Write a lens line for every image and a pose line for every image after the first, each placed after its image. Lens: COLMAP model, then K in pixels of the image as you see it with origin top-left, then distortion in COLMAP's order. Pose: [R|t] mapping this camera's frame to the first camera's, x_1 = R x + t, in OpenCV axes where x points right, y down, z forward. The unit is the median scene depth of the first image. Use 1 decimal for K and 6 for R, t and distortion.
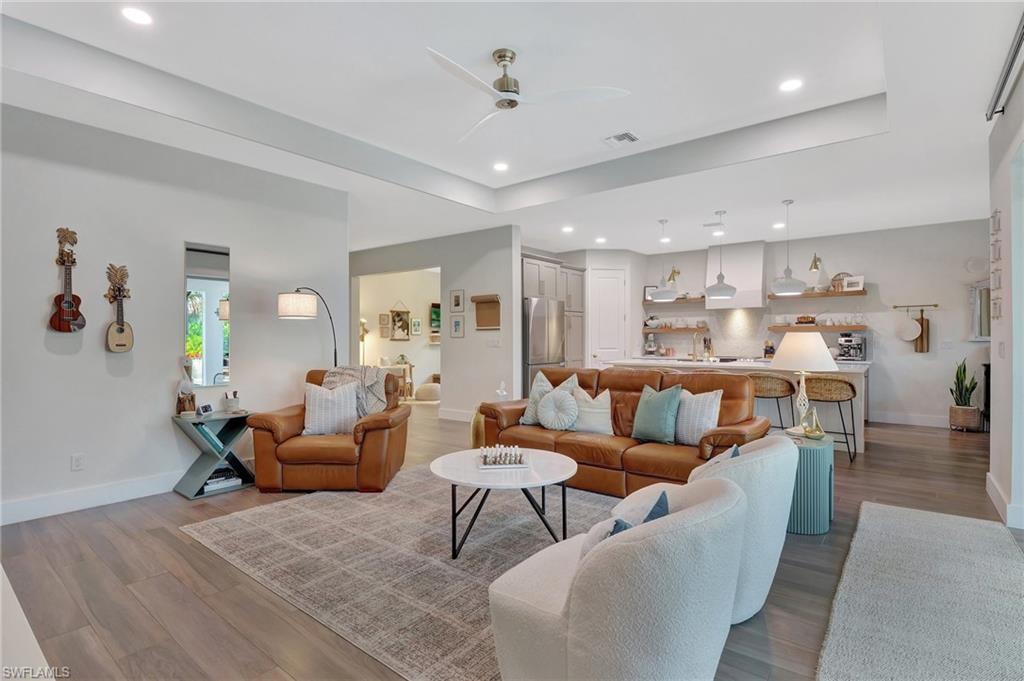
lens RADIAL K [[492.6, 0, 511.0], [0, 492.6, 340.2], [0, 0, 1]] dist [-0.016861, -0.001339]
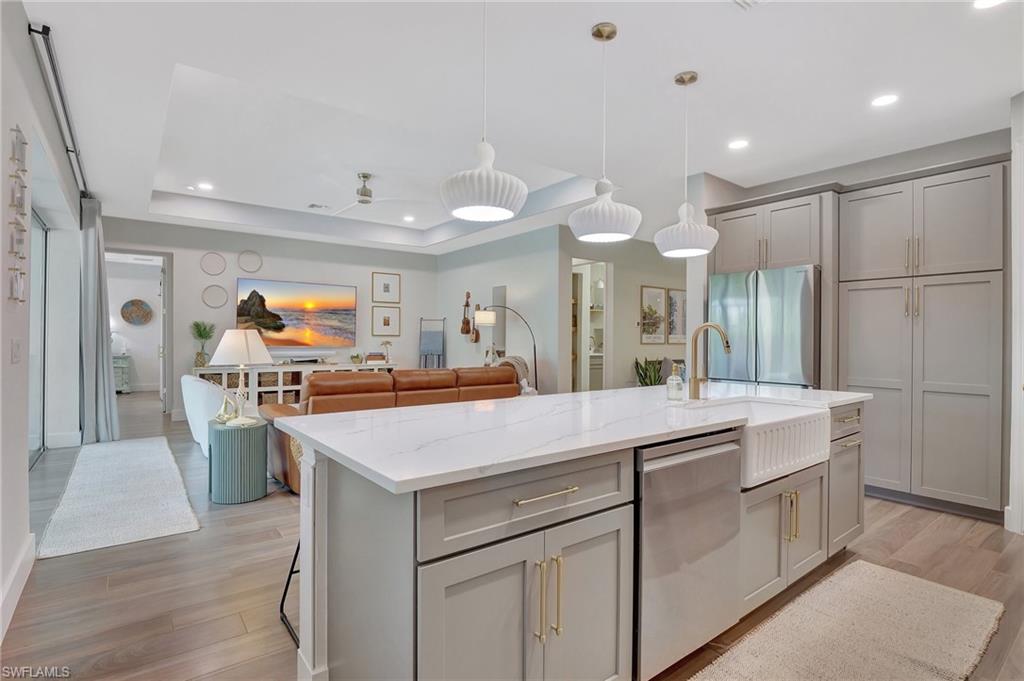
lens RADIAL K [[505.0, 0, 512.0], [0, 505.0, 340.5], [0, 0, 1]] dist [-0.019765, -0.000625]
pose [[-0.237584, 0.005566, -0.971351, 0.694265], [-0.009057, 0.999927, 0.007945, -0.002955], [0.971325, 0.010685, -0.237516, 0.837775]]
